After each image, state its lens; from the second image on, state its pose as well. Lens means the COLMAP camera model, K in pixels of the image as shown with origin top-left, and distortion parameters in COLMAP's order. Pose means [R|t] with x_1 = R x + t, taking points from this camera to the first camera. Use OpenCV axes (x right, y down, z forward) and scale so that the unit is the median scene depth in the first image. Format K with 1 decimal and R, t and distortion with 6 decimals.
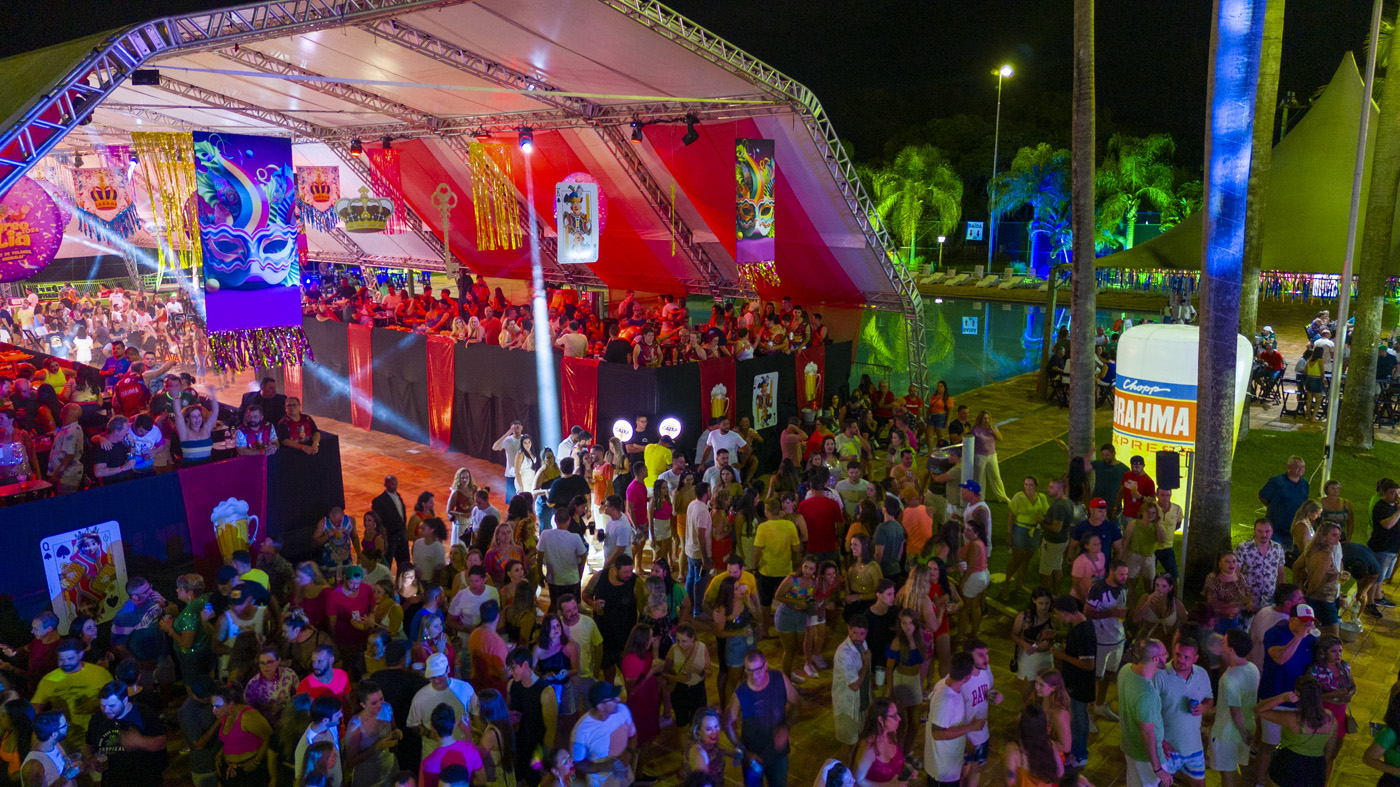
lens RADIAL K [[1020.4, 0, 699.1], [0, 1020.4, 396.2], [0, 0, 1]] dist [0.083036, -0.089619]
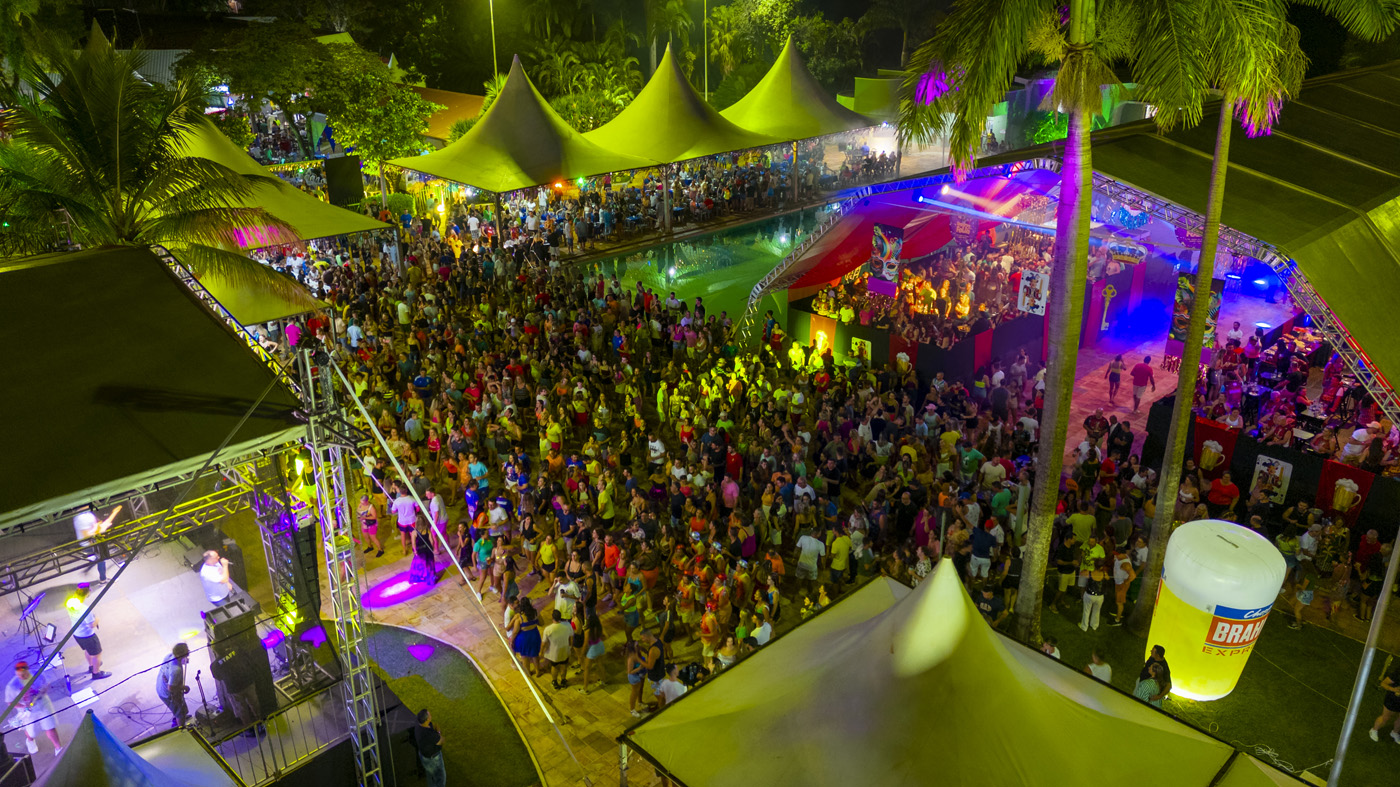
lens RADIAL K [[1020.4, 0, 695.2], [0, 1020.4, 397.4], [0, 0, 1]] dist [0.083036, -0.089619]
pose [[-0.074657, 0.392576, -0.916684, 1.551736], [-0.195379, 0.895675, 0.399491, -0.567109], [0.977882, 0.208926, 0.009833, 0.386018]]
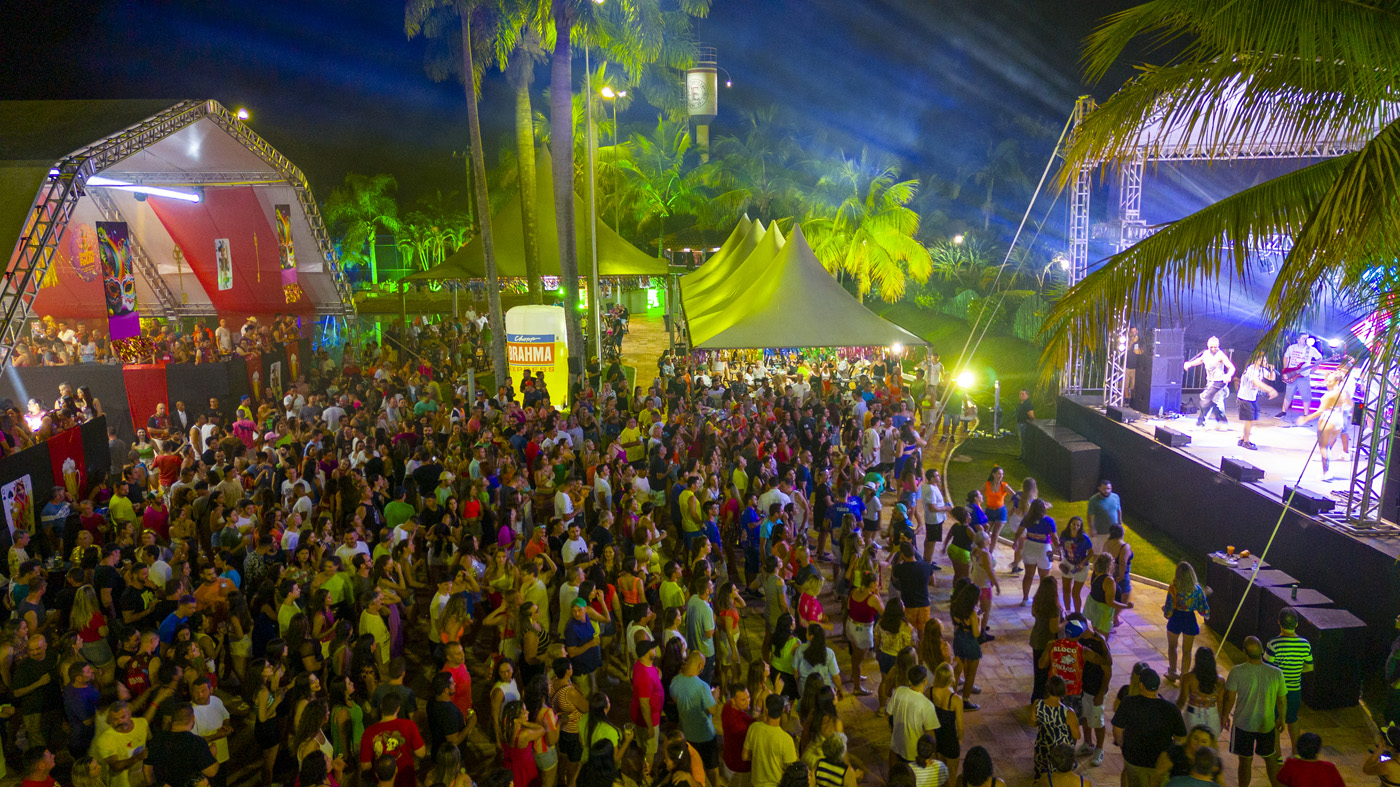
lens RADIAL K [[1020.4, 0, 703.0], [0, 1020.4, 394.8], [0, 0, 1]] dist [0.083036, -0.089619]
pose [[0.712570, -0.133901, 0.688705, -0.648879], [0.145279, 0.988504, 0.041876, 0.062036], [-0.686395, 0.070215, 0.723831, -0.575504]]
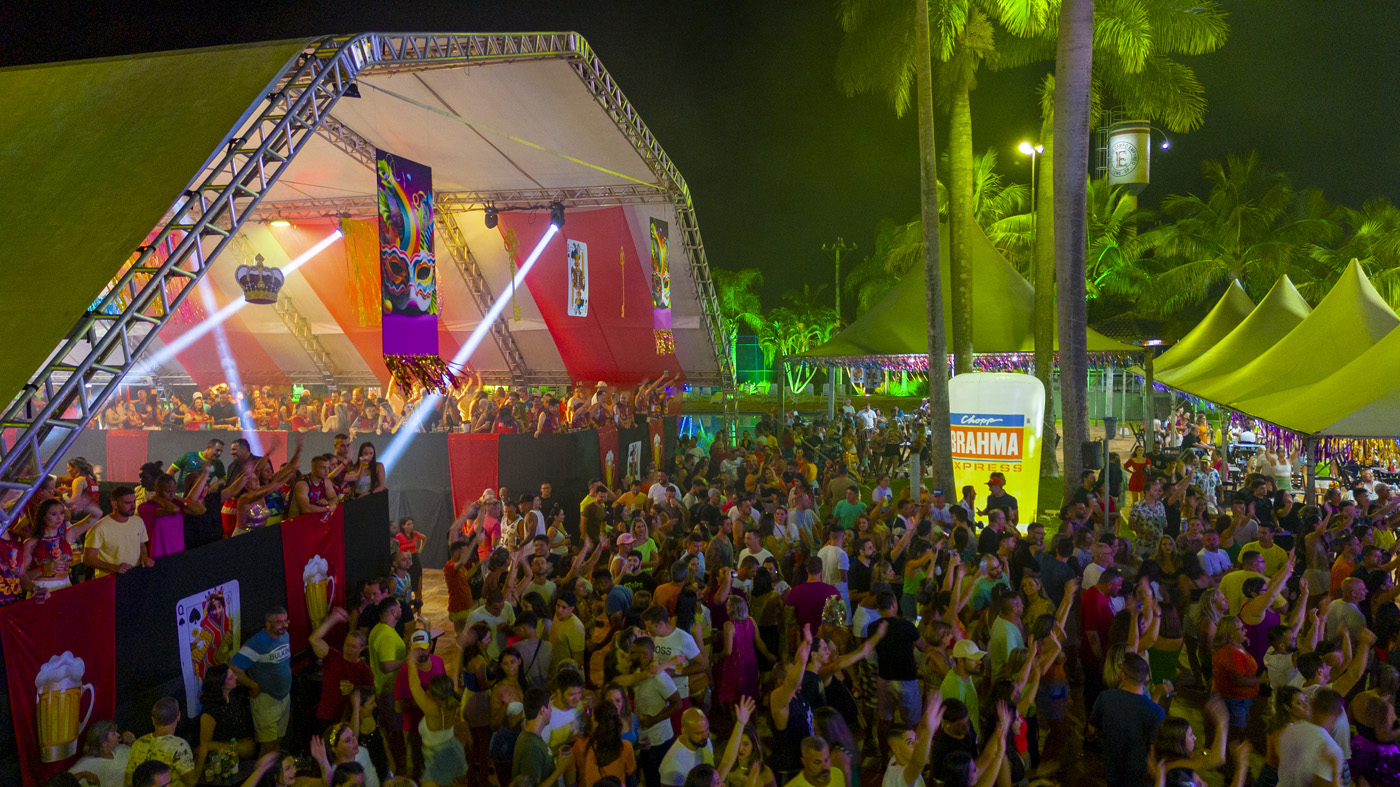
lens RADIAL K [[1020.4, 0, 697.9], [0, 1020.4, 396.2], [0, 0, 1]] dist [0.083036, -0.089619]
pose [[0.900293, -0.034801, 0.433891, -0.425406], [0.094885, 0.988518, -0.117593, 0.077808], [-0.424816, 0.147038, 0.893259, 0.025186]]
